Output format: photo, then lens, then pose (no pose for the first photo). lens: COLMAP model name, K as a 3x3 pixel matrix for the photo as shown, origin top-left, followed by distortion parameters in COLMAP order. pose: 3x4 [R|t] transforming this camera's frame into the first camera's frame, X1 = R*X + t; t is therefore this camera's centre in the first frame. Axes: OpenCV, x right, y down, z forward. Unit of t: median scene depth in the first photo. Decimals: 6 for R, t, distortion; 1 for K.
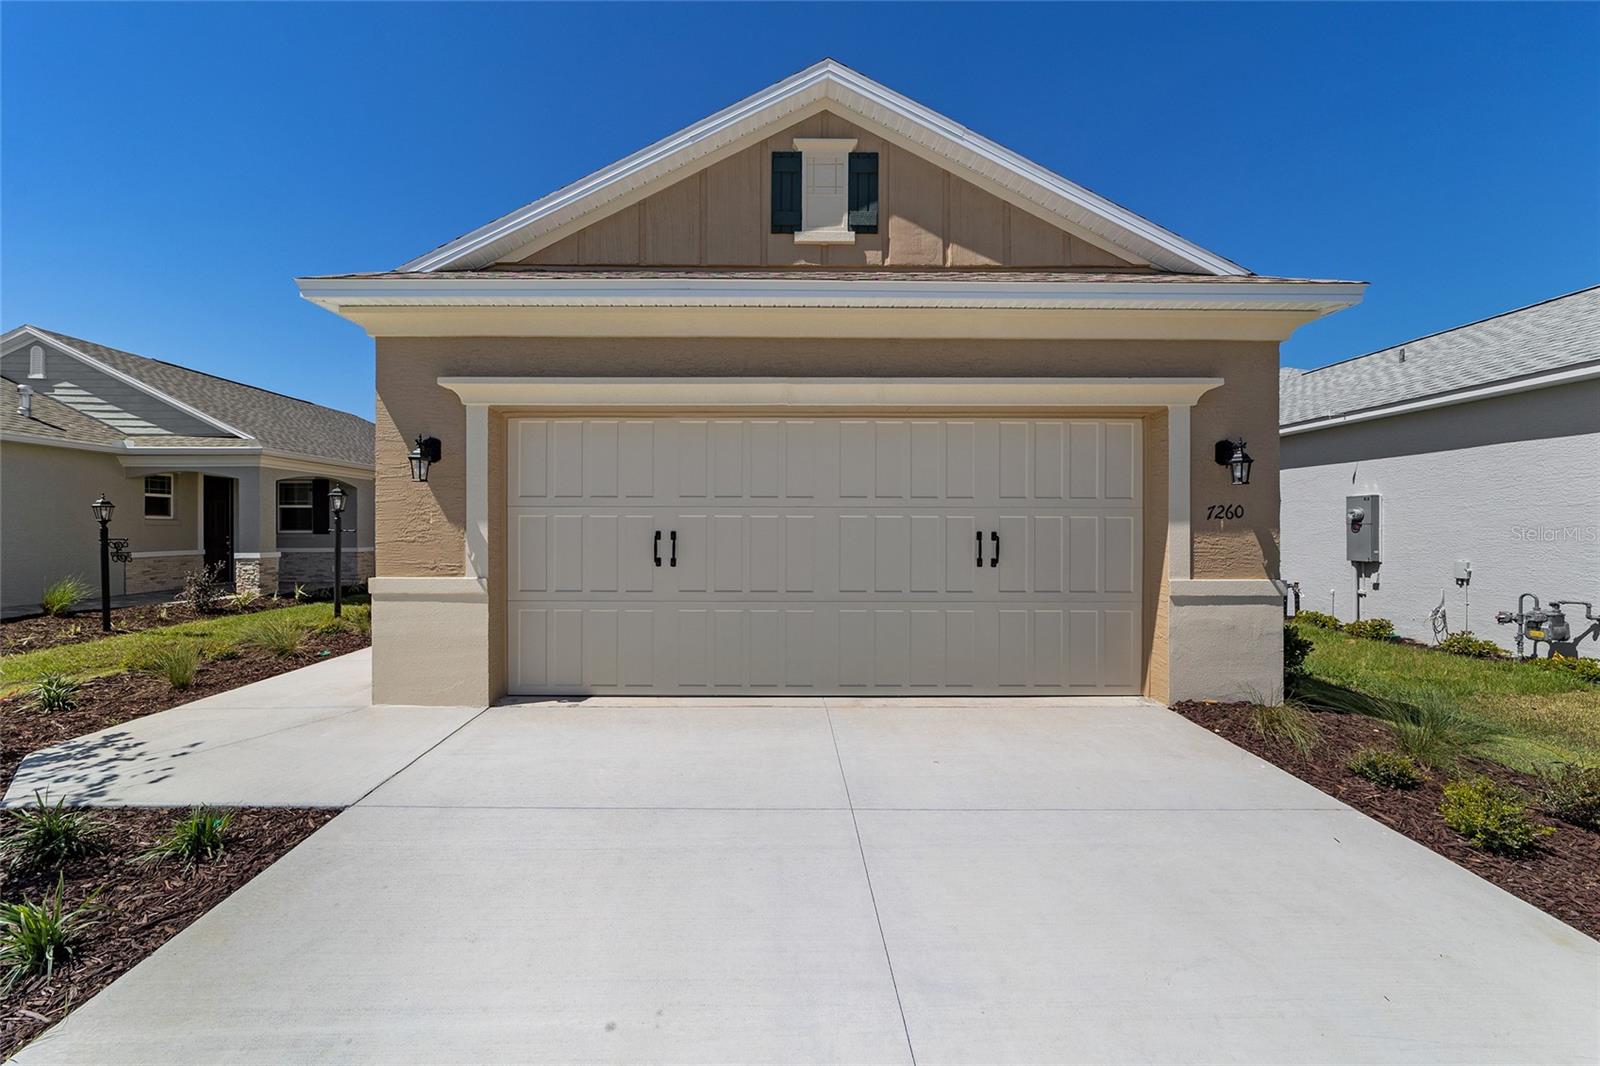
lens RADIAL K [[622.3, 0, 766.4], [0, 622.3, 536.2], [0, 0, 1]] dist [-0.007460, 0.005223]
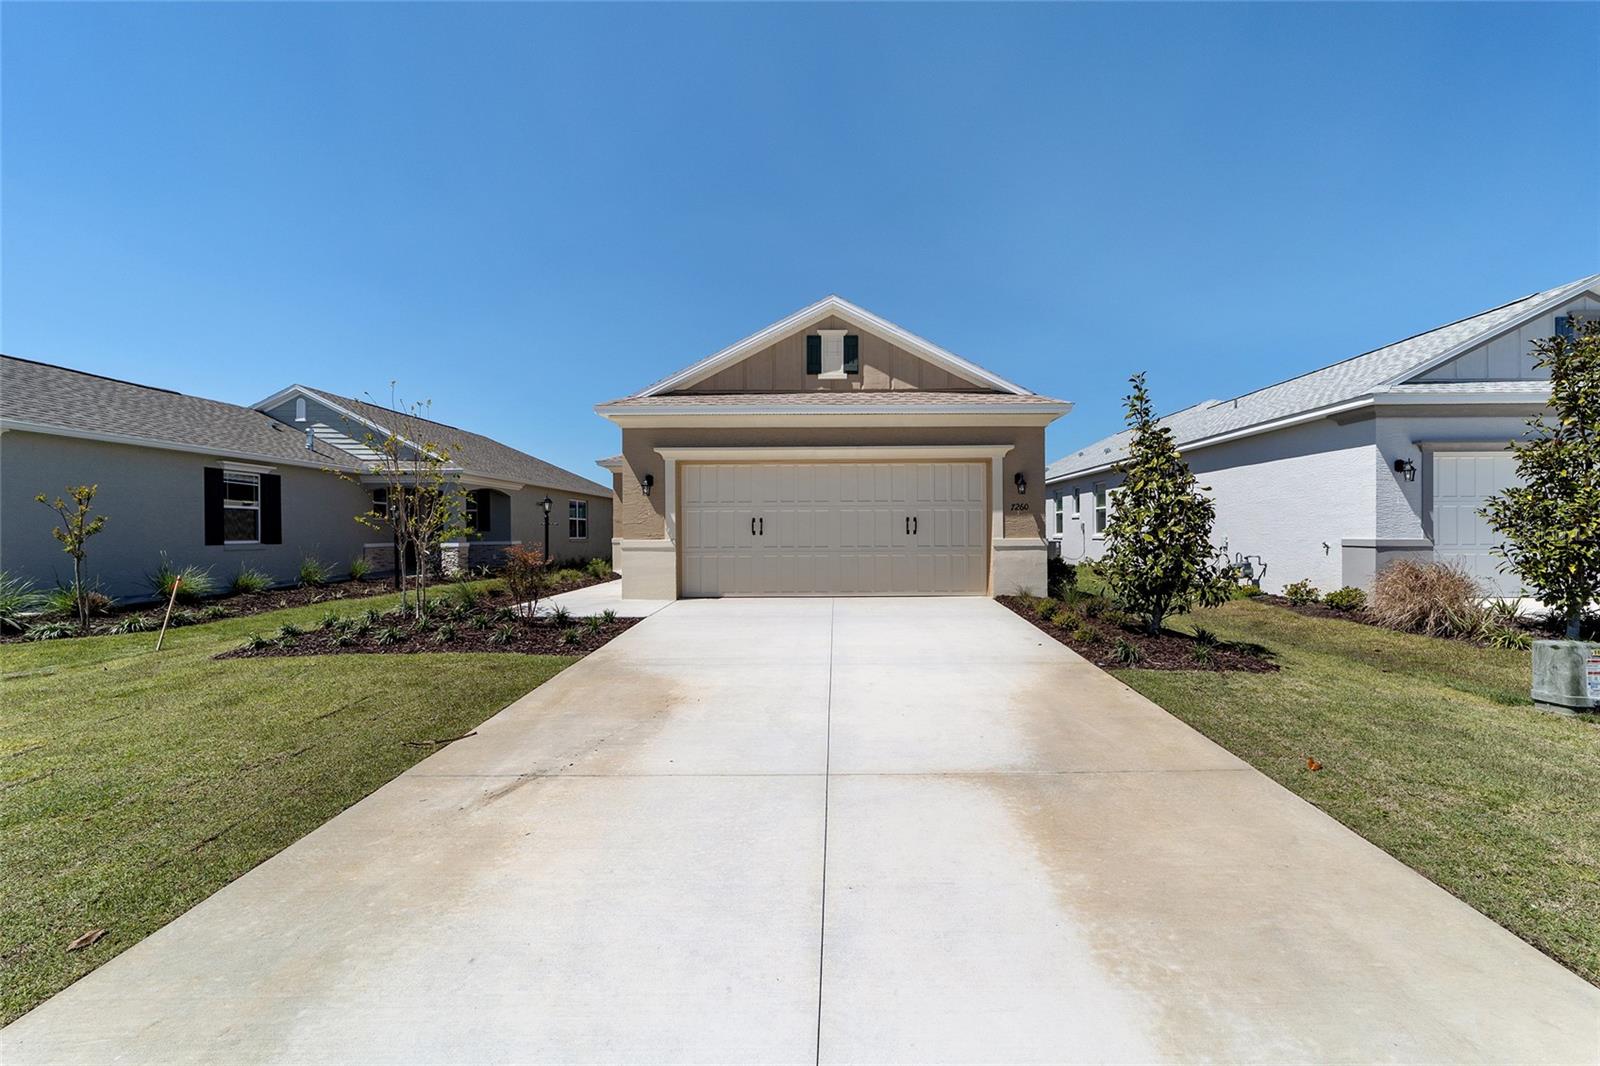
lens RADIAL K [[630.6, 0, 822.8], [0, 630.6, 539.0], [0, 0, 1]] dist [-0.006319, 0.000136]
pose [[0.999919, -0.006951, -0.010677, 0.079609], [0.006937, 0.999975, -0.001358, 0.065766], [0.010686, 0.001284, 0.999942, -1.102736]]
